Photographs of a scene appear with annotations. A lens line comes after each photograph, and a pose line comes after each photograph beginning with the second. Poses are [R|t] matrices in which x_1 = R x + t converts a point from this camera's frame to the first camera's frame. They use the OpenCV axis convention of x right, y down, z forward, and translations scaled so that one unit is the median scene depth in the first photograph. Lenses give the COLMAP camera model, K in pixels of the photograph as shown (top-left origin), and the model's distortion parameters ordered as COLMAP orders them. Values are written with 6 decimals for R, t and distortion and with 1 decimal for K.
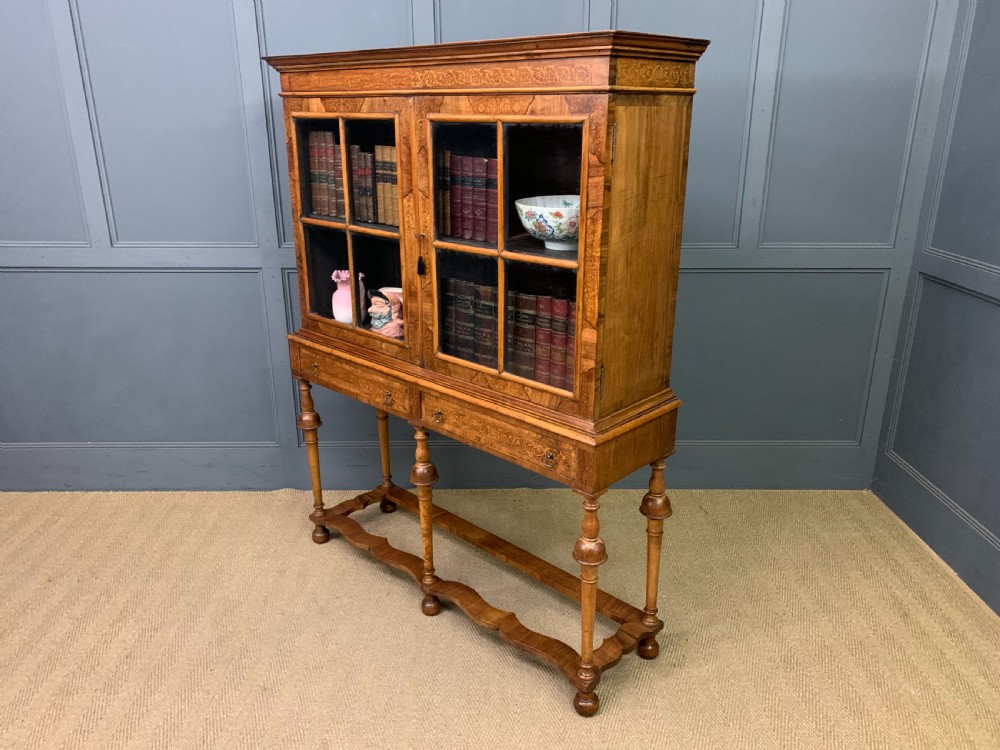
lens RADIAL K [[763.2, 0, 500.0], [0, 763.2, 375.0], [0, 0, 1]] dist [0.044260, -0.044333]
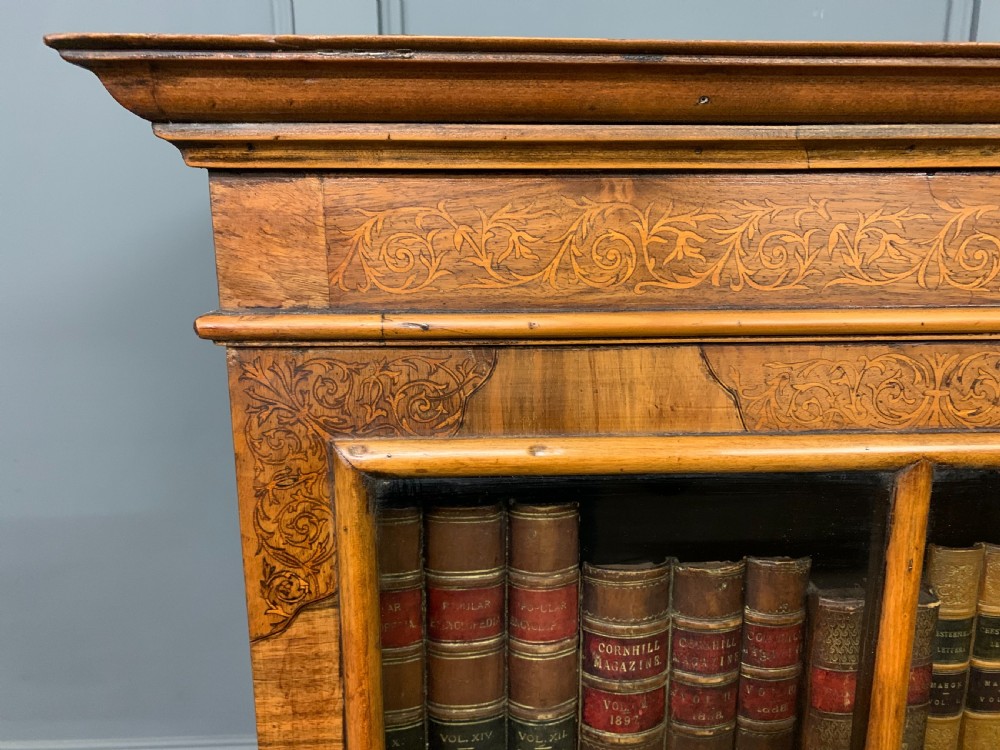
lens RADIAL K [[806.4, 0, 518.4], [0, 806.4, 390.5], [0, 0, 1]] dist [0.052914, -0.080445]
pose [[0.687277, -0.168787, 0.706514, -0.395646], [0.241584, 0.970375, -0.003182, -0.385613], [-0.685046, 0.172870, 0.707692, 0.978936]]
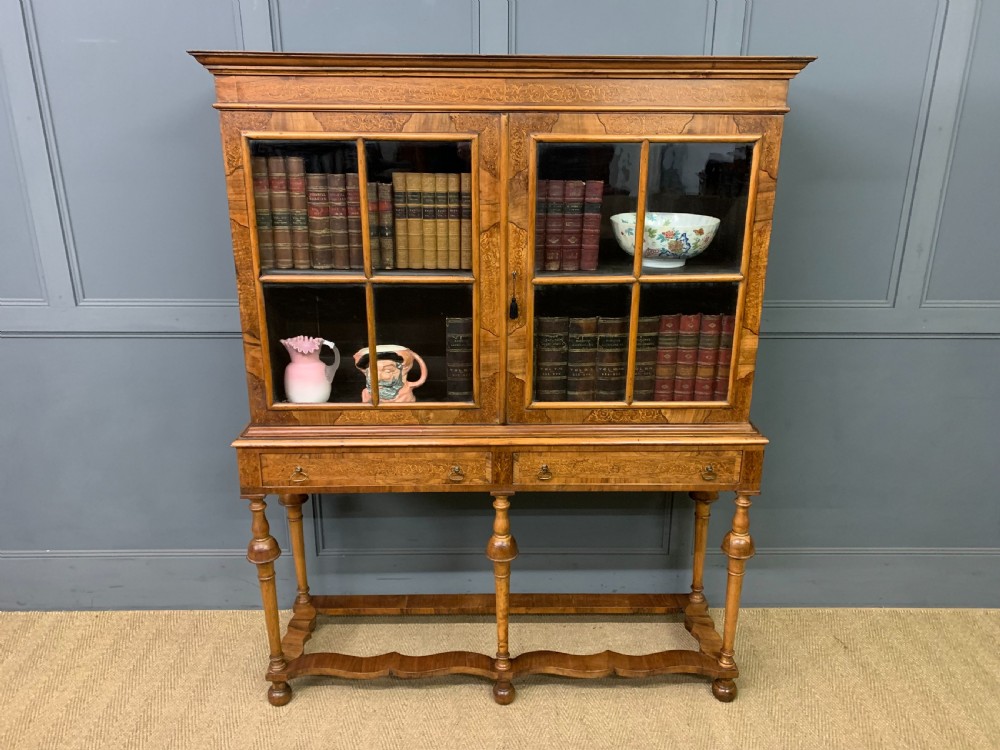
lens RADIAL K [[771.9, 0, 500.0], [0, 771.9, 375.0], [0, 0, 1]] dist [0.070913, -0.091236]
pose [[0.713433, -0.220492, 0.665129, -0.707810], [0.225577, 0.970943, 0.079910, -0.142819], [-0.663422, 0.093027, 0.742440, 0.368539]]
